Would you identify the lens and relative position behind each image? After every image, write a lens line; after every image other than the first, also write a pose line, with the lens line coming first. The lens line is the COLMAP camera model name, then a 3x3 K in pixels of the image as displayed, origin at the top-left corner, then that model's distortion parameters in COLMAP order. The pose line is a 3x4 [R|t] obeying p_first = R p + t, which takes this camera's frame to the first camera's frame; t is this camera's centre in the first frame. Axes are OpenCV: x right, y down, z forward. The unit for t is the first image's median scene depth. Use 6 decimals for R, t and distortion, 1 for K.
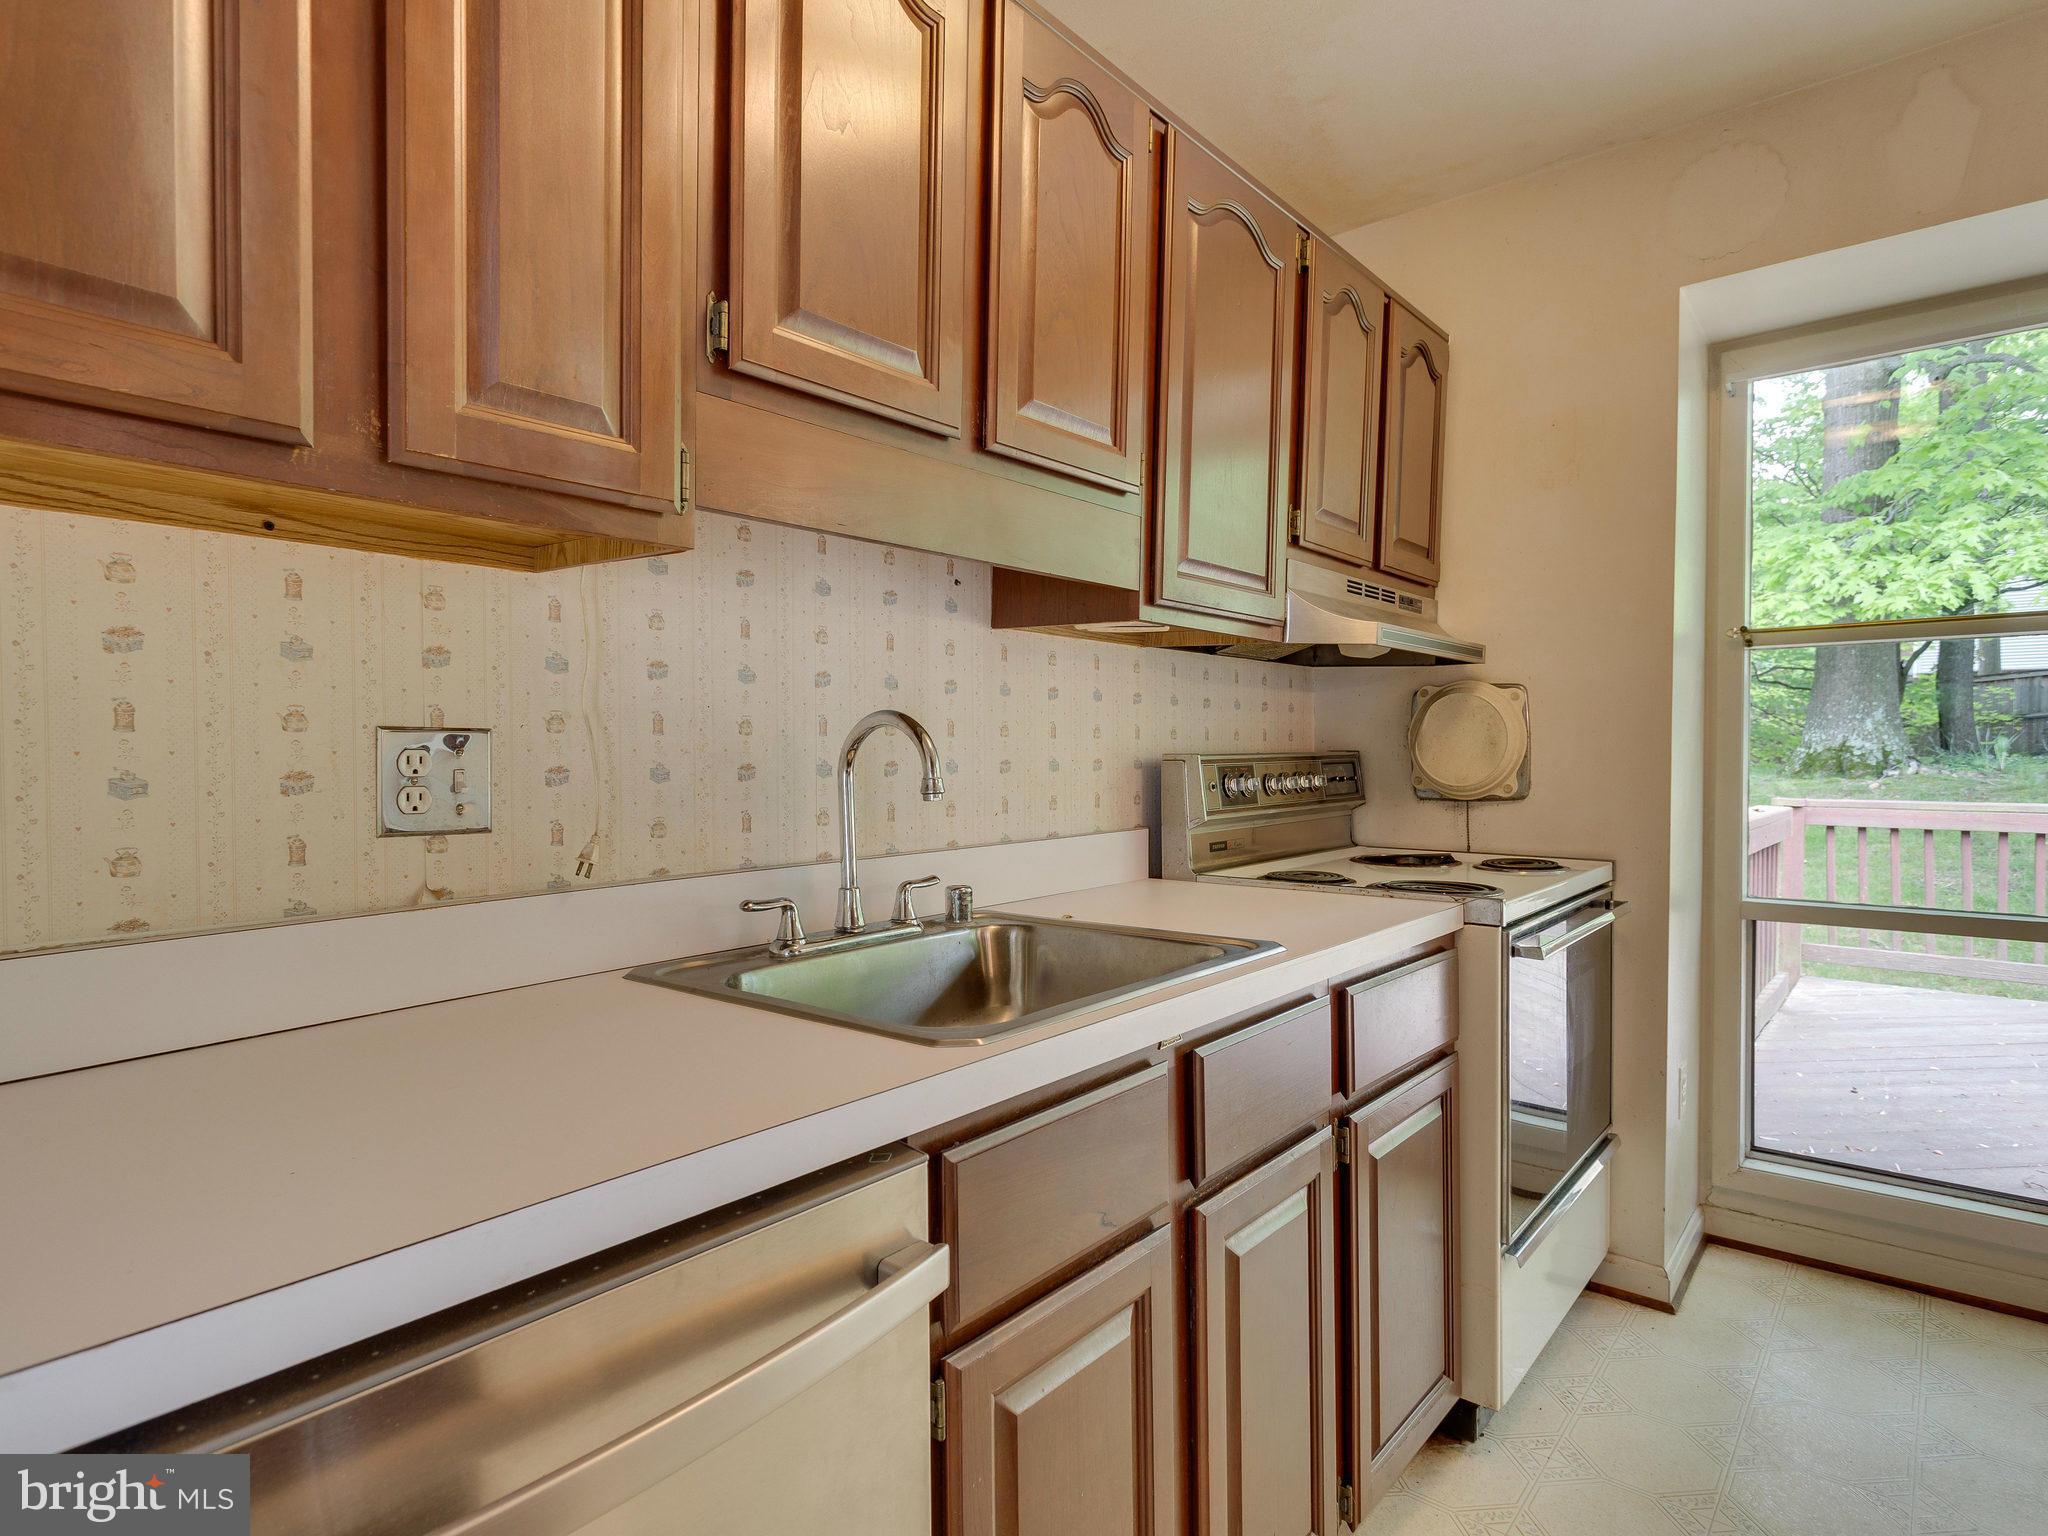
lens RADIAL K [[1116.6, 0, 1024.0], [0, 1116.6, 768.0], [0, 0, 1]] dist [0.000692, 0.000624]
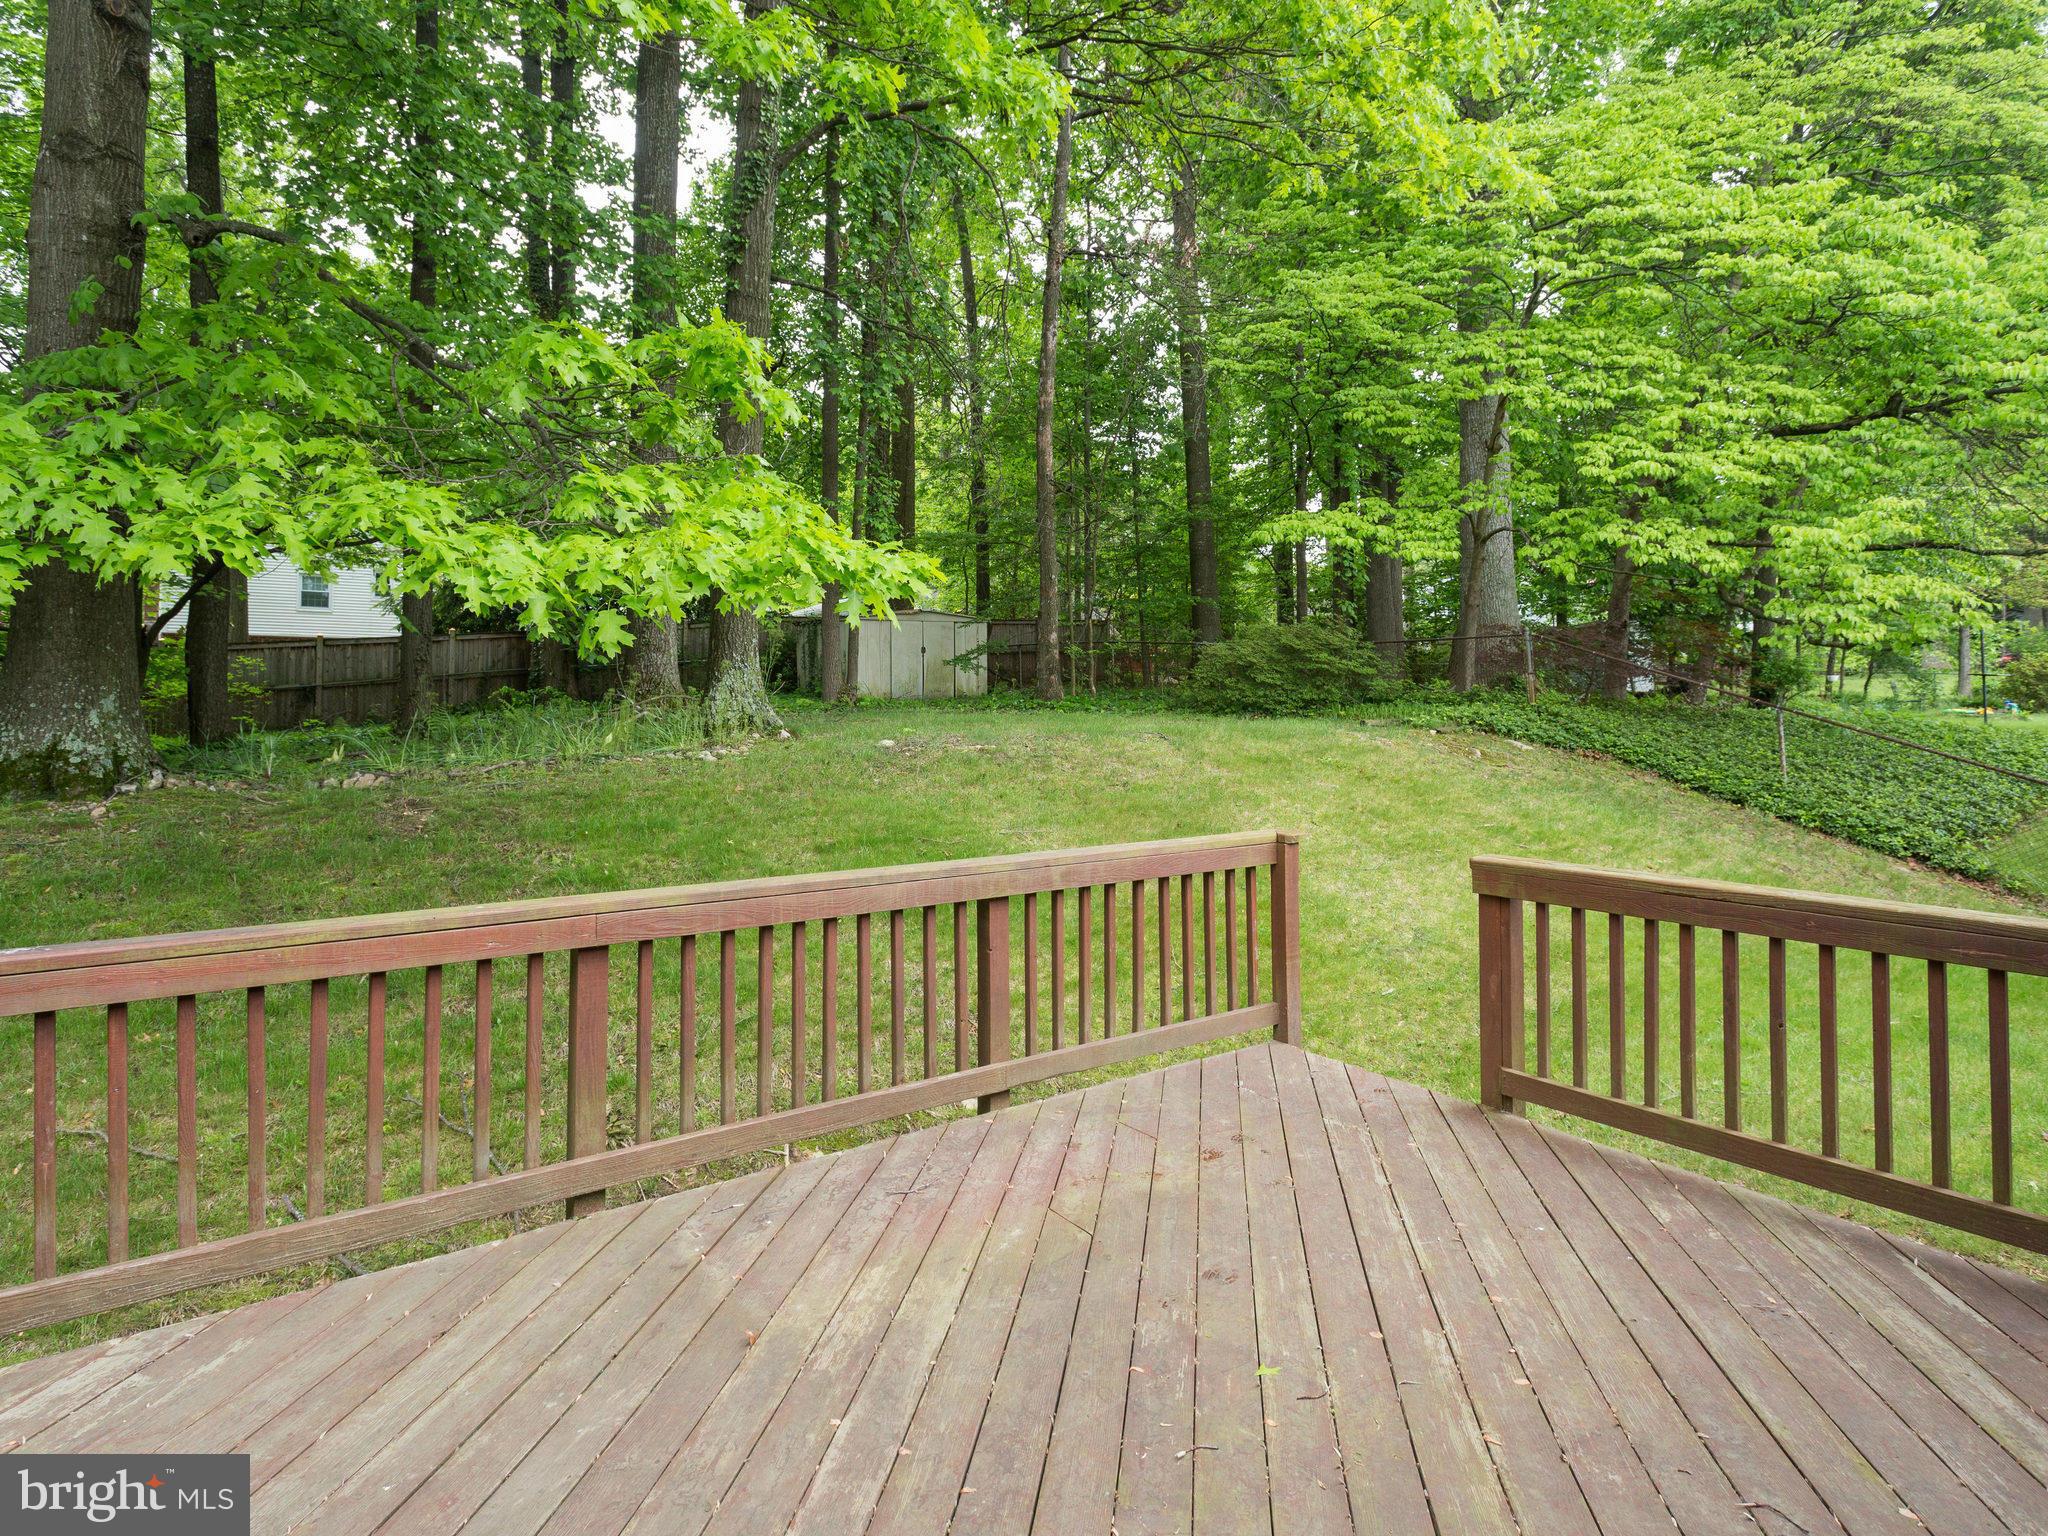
lens RADIAL K [[1145.6, 0, 1094.4], [0, 1145.6, 659.8], [0, 0, 1]] dist [0.001071, 0.000285]
pose [[0.208186, 0.040704, 0.977242, 0.738688], [0.015675, 0.998867, -0.044944, -0.133220], [-0.977964, 0.024675, 0.207312, 0.956999]]
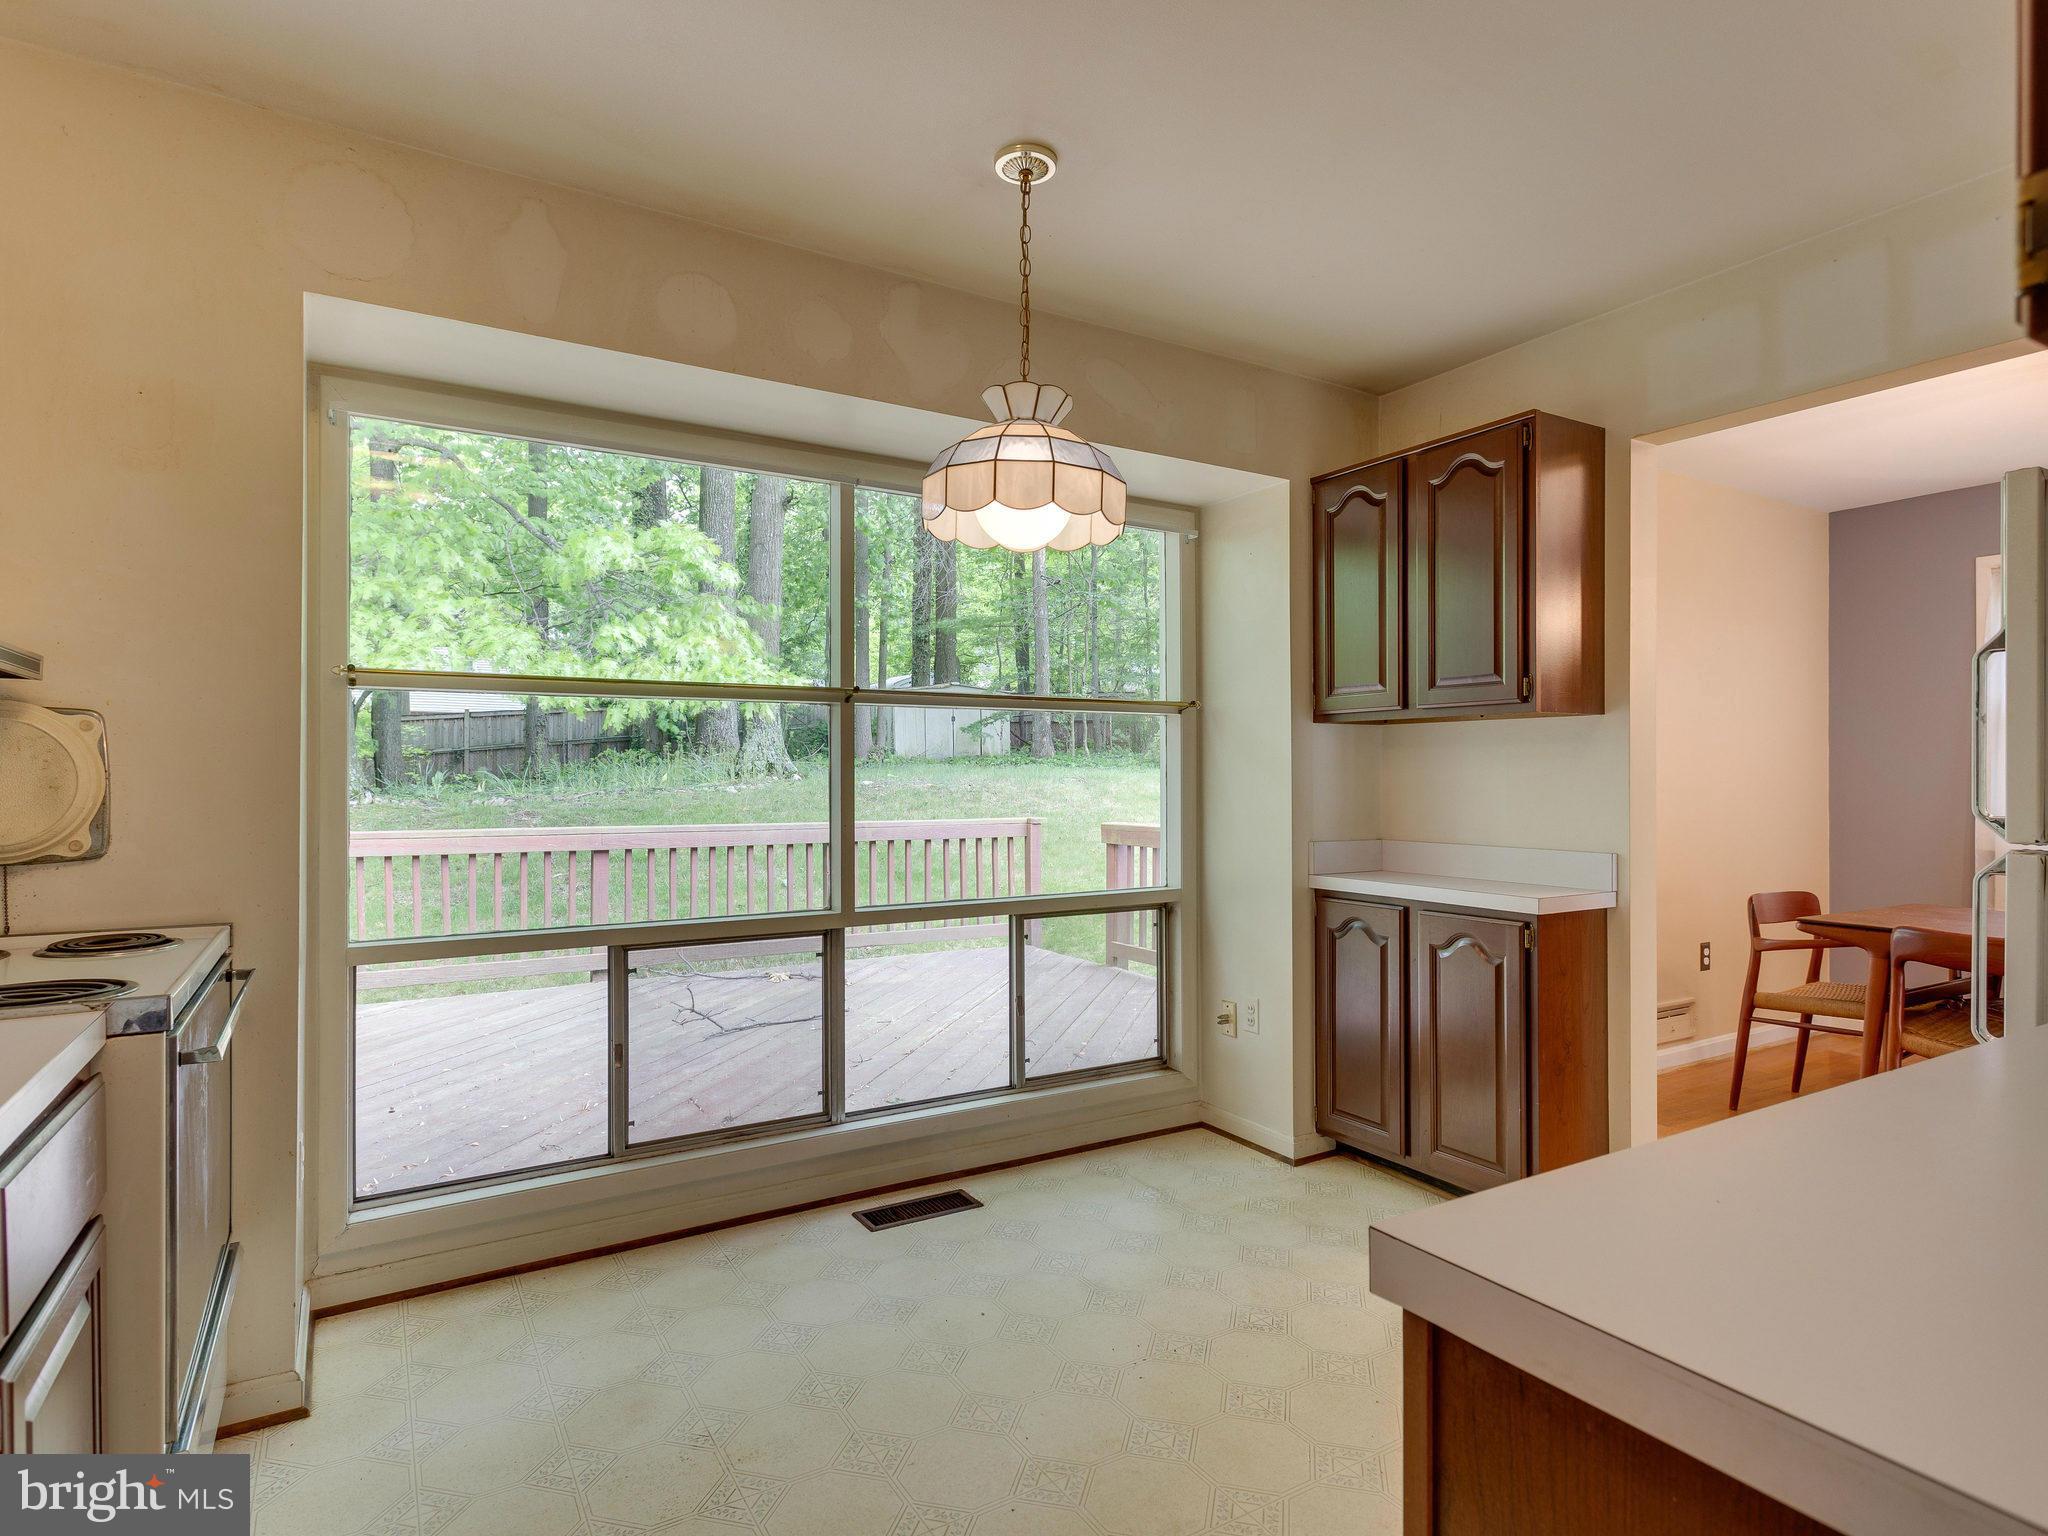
lens RADIAL K [[1101.2, 0, 1040.8], [0, 1101.2, 777.1], [0, 0, 1]] dist [0.000972, 0.001043]
pose [[0.317718, 0.002696, 0.948181, -0.071030], [0.013783, 0.999877, -0.007461, -0.013365], [-0.948085, 0.015440, 0.317642, 0.127222]]
